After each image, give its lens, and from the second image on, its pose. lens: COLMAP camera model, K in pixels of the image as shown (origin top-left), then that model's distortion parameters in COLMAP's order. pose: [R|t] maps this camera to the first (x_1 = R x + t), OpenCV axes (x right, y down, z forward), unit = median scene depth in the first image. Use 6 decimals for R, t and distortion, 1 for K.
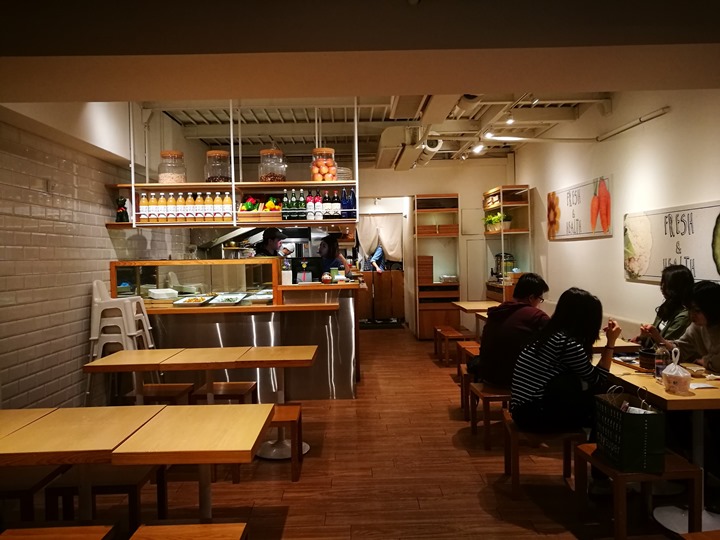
lens RADIAL K [[566.3, 0, 362.4], [0, 566.3, 273.2], [0, 0, 1]] dist [0.043212, -0.038872]
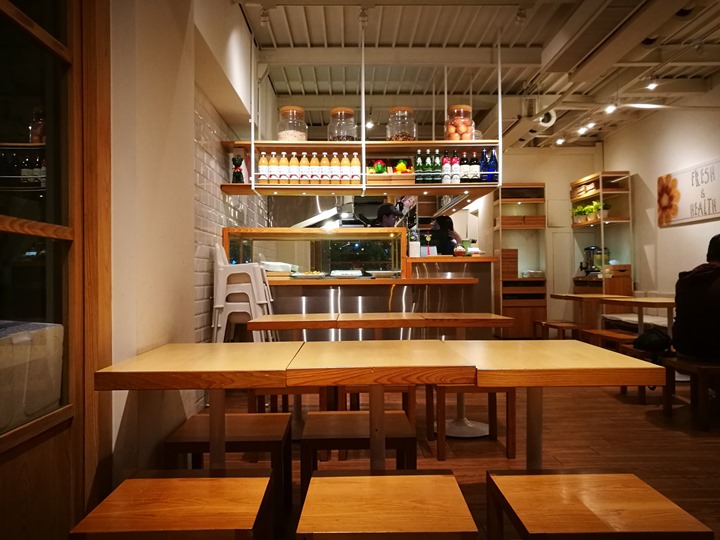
lens RADIAL K [[566.3, 0, 363.2], [0, 566.3, 269.9], [0, 0, 1]] dist [0.043212, -0.038872]
pose [[0.999788, 0.010990, 0.017392, -0.236458], [-0.010036, 0.998489, -0.054021, 0.092118], [-0.017960, 0.053835, 0.998388, 0.106398]]
